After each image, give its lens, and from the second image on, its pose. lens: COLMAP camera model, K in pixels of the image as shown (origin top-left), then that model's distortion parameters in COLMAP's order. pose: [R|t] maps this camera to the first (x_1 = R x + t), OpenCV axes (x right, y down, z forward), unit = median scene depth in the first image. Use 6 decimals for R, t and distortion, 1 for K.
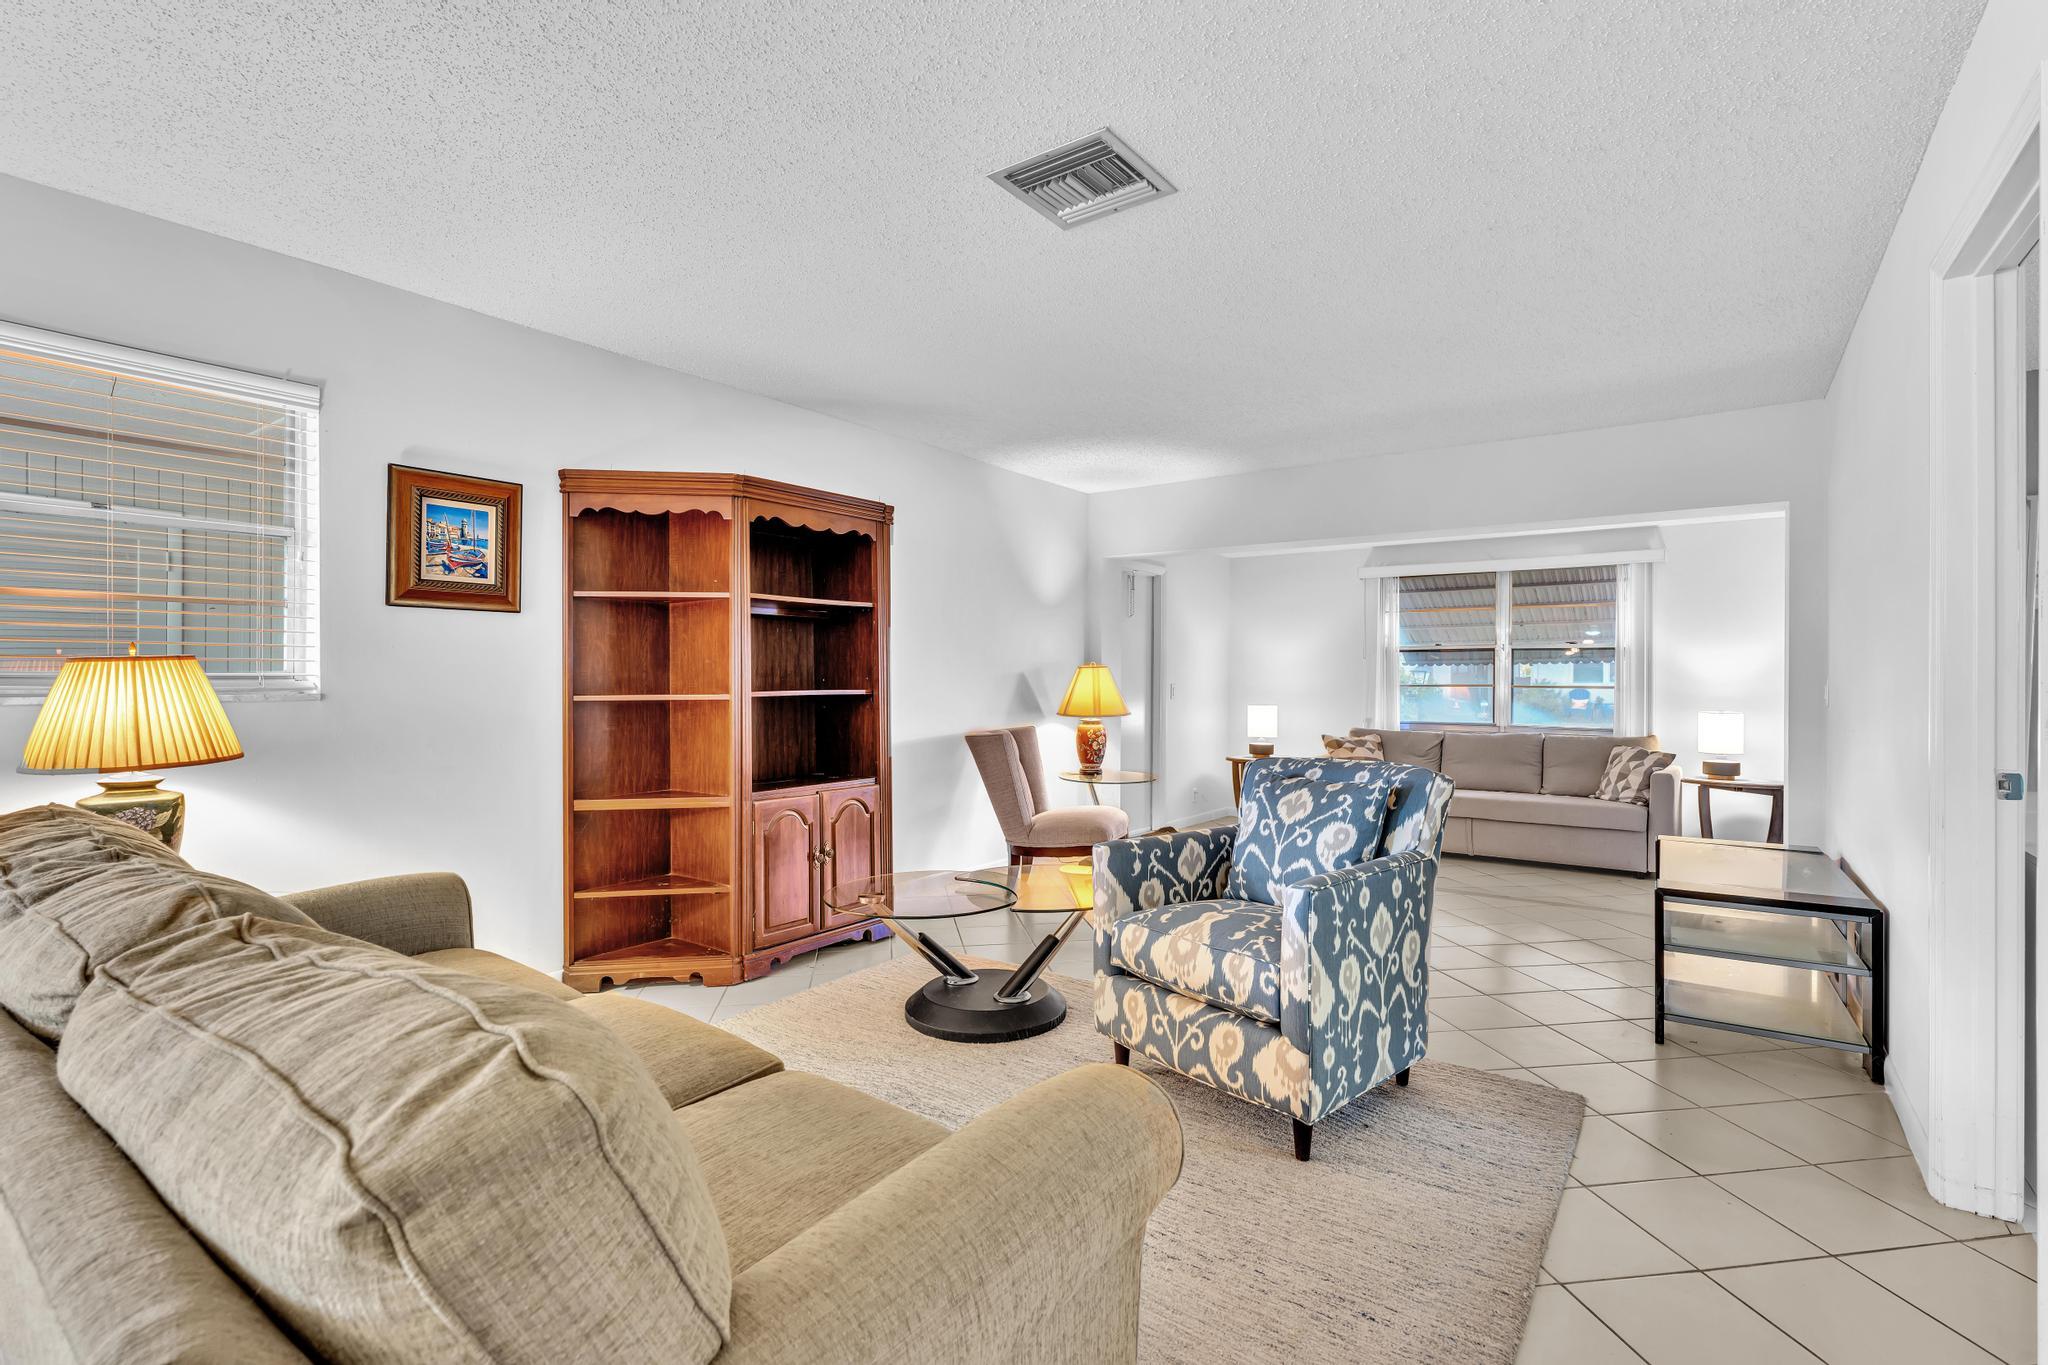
lens RADIAL K [[942.9, 0, 1033.1], [0, 942.9, 675.4], [0, 0, 1]] dist [-0.003562, 0.000083]
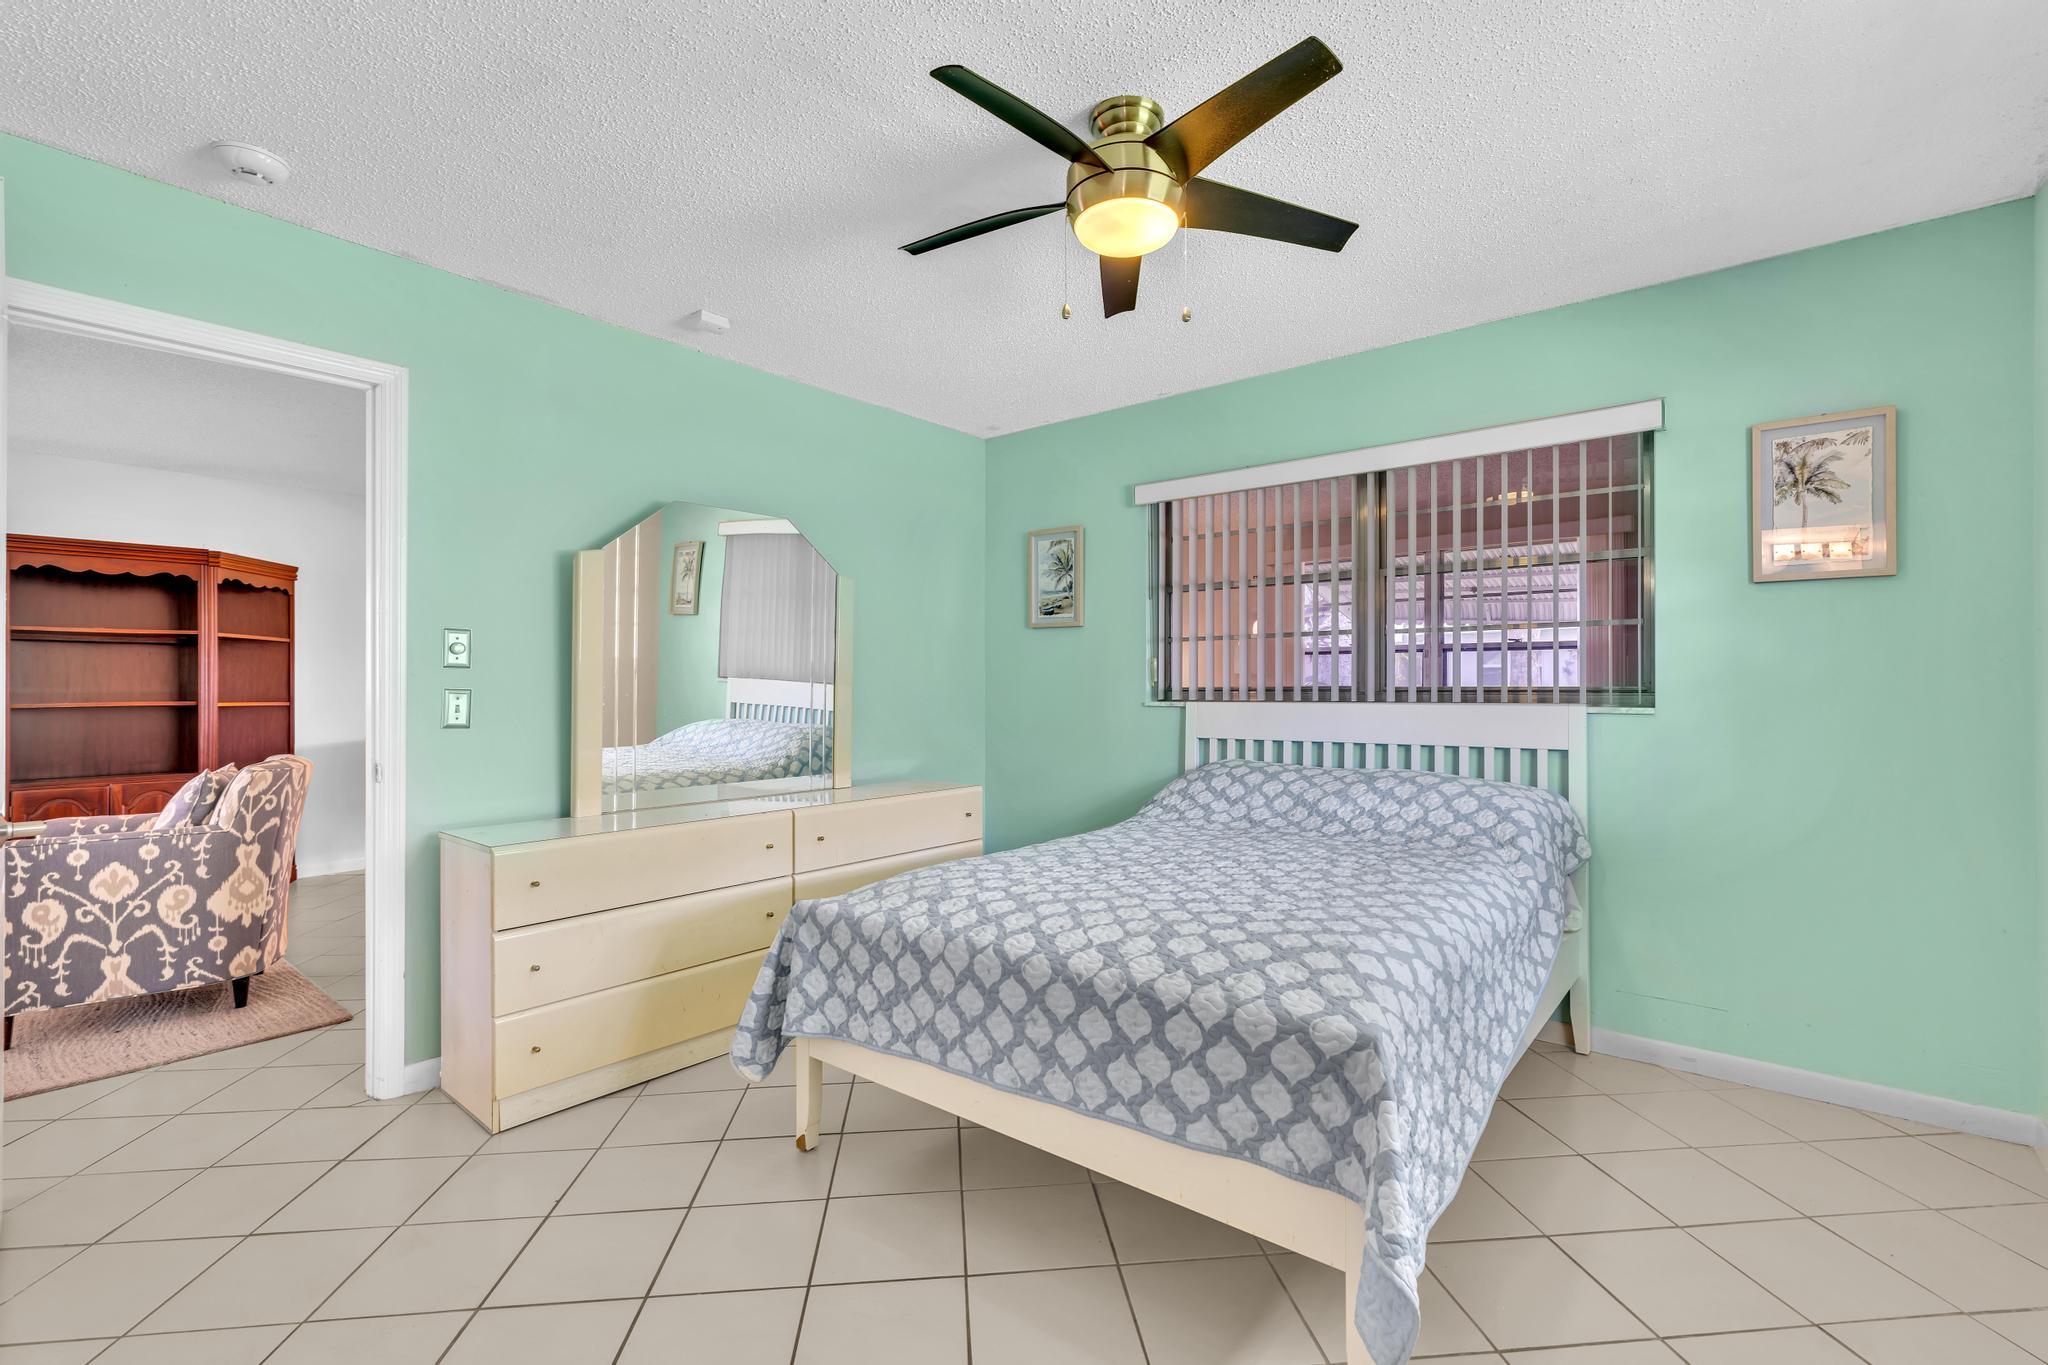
lens RADIAL K [[910.0, 0, 1024.0], [0, 910.0, 682.5], [0, 0, 1]] dist [0.000051, 0.000839]
pose [[0.997515, -0.006559, -0.070142, 1.116577], [0.006493, 0.999978, -0.001163, -0.001083], [0.070148, 0.000704, 0.997536, -0.121710]]
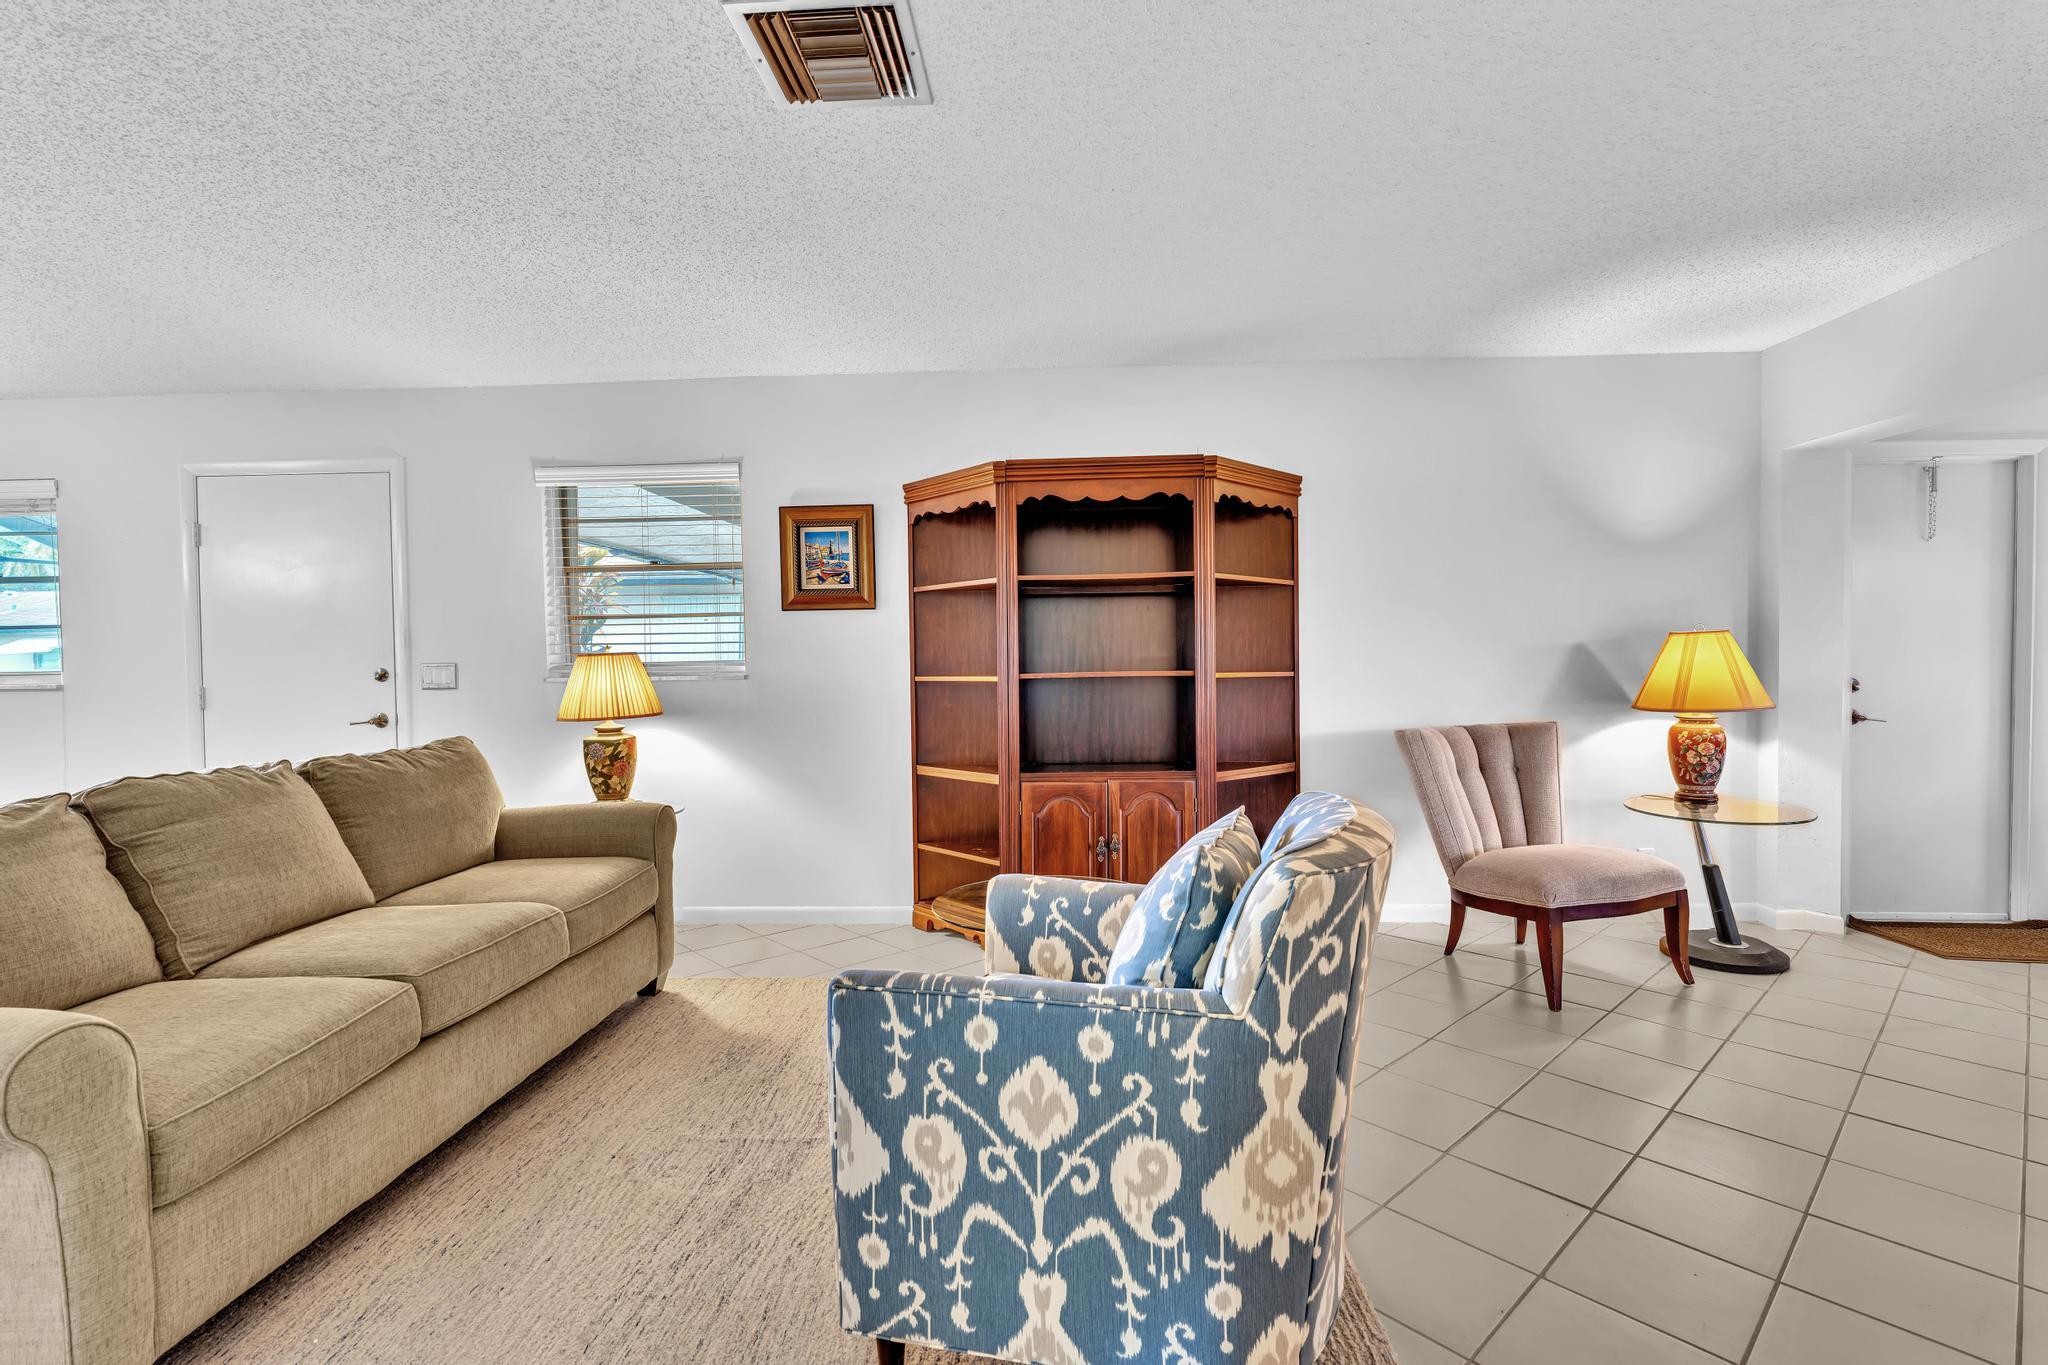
lens RADIAL K [[940.1, 0, 1028.4], [0, 940.1, 685.2], [0, 0, 1]] dist [-0.006478, -0.000190]
pose [[0.548481, 0.014140, -0.836043, 0.537134], [0.017533, 0.999443, 0.028406, 0.001109], [0.835979, -0.030239, 0.547928, 0.444395]]
